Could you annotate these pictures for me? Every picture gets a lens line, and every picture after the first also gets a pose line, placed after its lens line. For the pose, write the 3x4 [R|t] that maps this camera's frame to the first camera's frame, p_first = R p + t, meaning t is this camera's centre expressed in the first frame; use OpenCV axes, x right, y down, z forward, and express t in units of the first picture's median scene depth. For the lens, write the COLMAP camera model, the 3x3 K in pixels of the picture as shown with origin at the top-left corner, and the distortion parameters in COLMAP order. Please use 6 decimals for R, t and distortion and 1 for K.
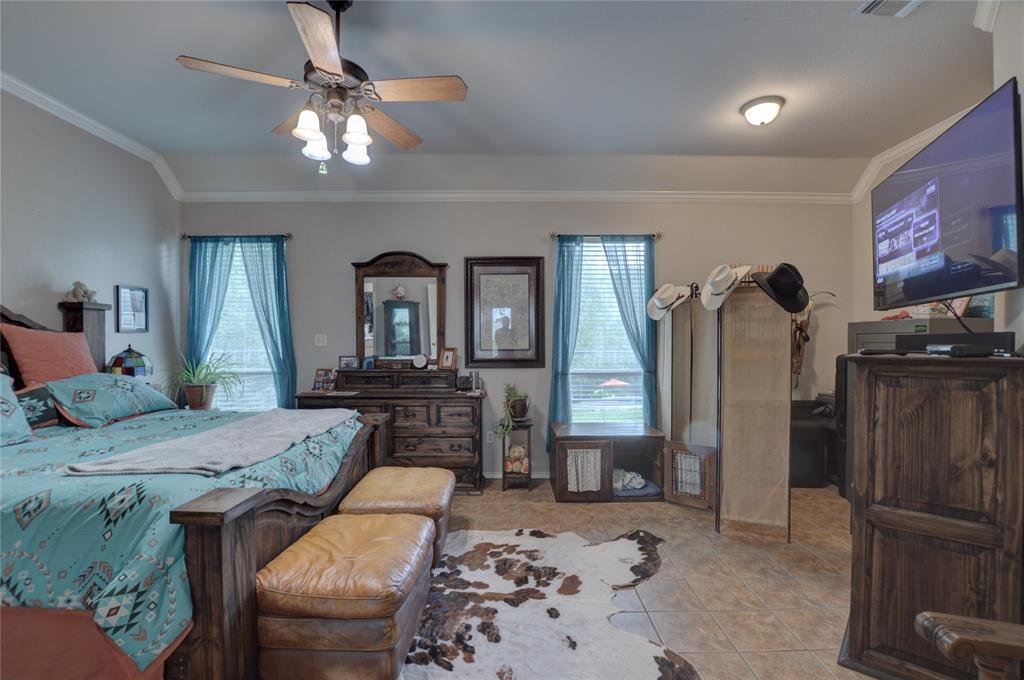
lens RADIAL K [[458.2, 0, 515.8], [0, 458.2, 342.4], [0, 0, 1]] dist [-0.027850, 0.000844]
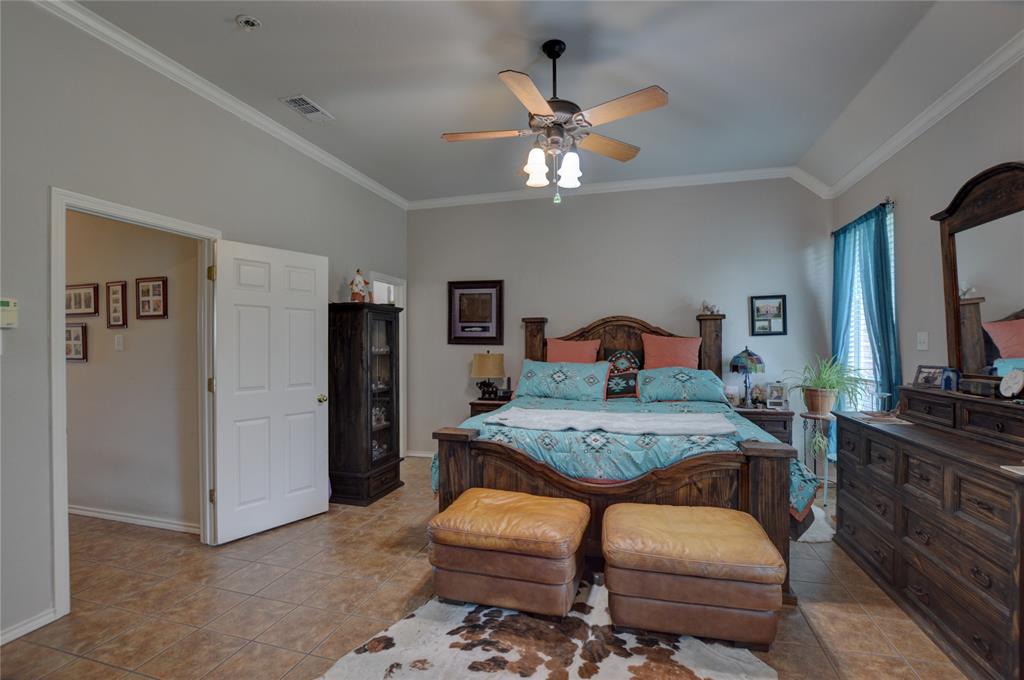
lens RADIAL K [[458.2, 0, 515.8], [0, 458.2, 342.4], [0, 0, 1]] dist [-0.027850, 0.000844]
pose [[-0.277533, -0.002112, -0.960714, 0.683542], [0.004000, 0.999986, -0.003354, -0.005012], [0.960708, -0.004774, -0.277521, 1.115441]]
